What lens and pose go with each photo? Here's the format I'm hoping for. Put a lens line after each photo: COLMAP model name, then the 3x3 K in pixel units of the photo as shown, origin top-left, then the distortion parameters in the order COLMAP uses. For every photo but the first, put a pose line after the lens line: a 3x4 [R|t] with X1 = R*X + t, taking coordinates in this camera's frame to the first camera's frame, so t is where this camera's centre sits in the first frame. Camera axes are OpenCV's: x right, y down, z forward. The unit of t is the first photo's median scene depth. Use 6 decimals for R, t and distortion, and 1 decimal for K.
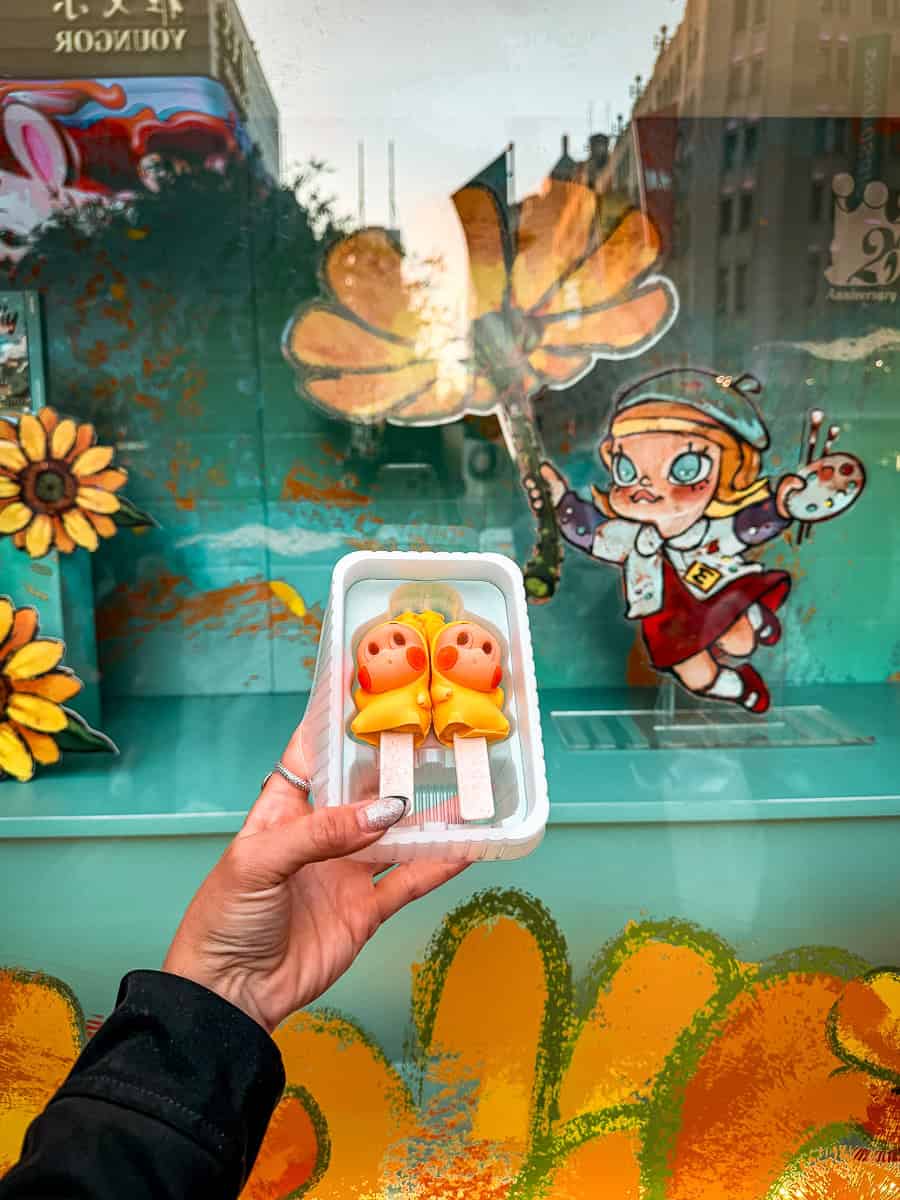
lens RADIAL K [[848.8, 0, 449.9], [0, 848.8, 620.8], [0, 0, 1]] dist [-0.032101, -0.001908]
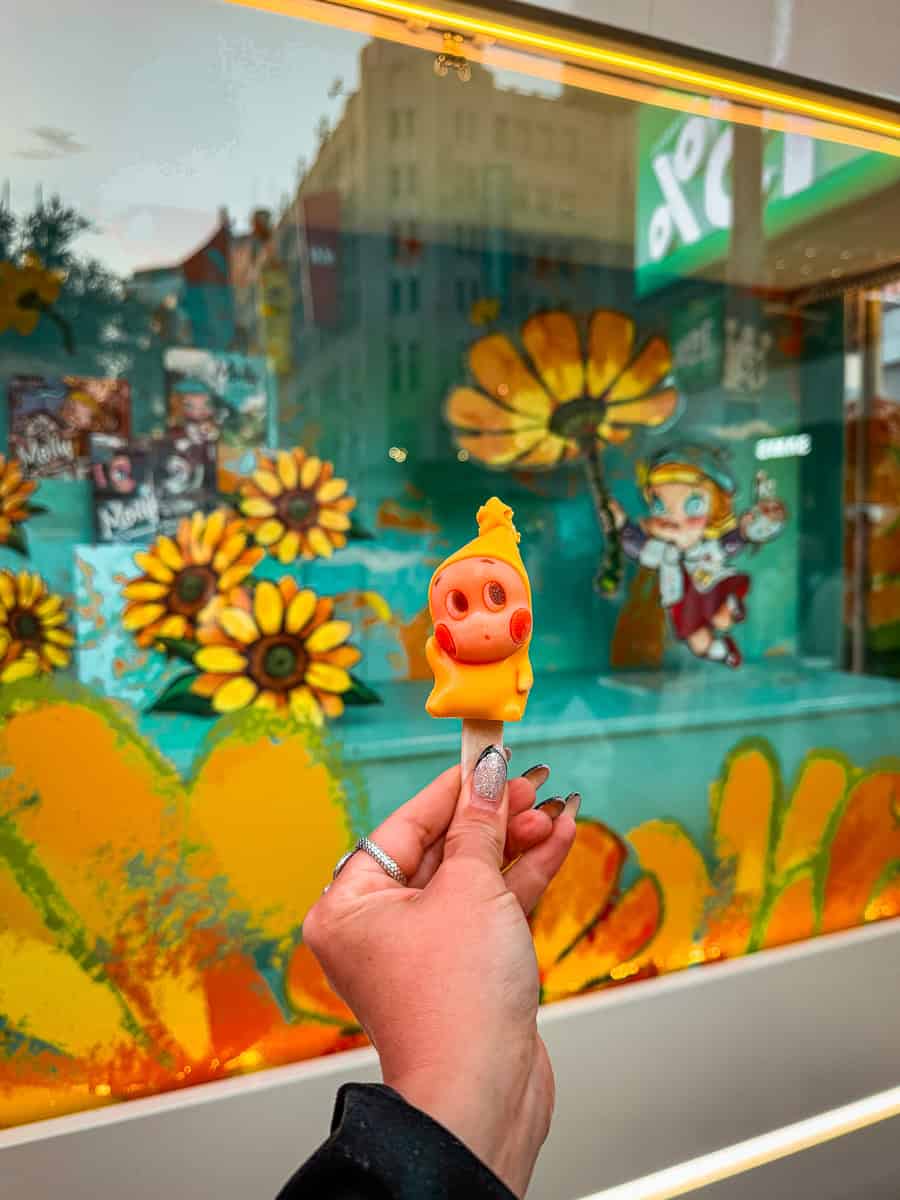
lens RADIAL K [[832.3, 0, 450.0], [0, 832.3, 600.0], [0, 0, 1]] dist [-0.063472, -0.000536]
pose [[0.945143, -0.018965, 0.326105, -0.624187], [0.047501, 0.995681, -0.079769, 0.086398], [-0.323184, 0.090883, 0.941962, -0.243627]]
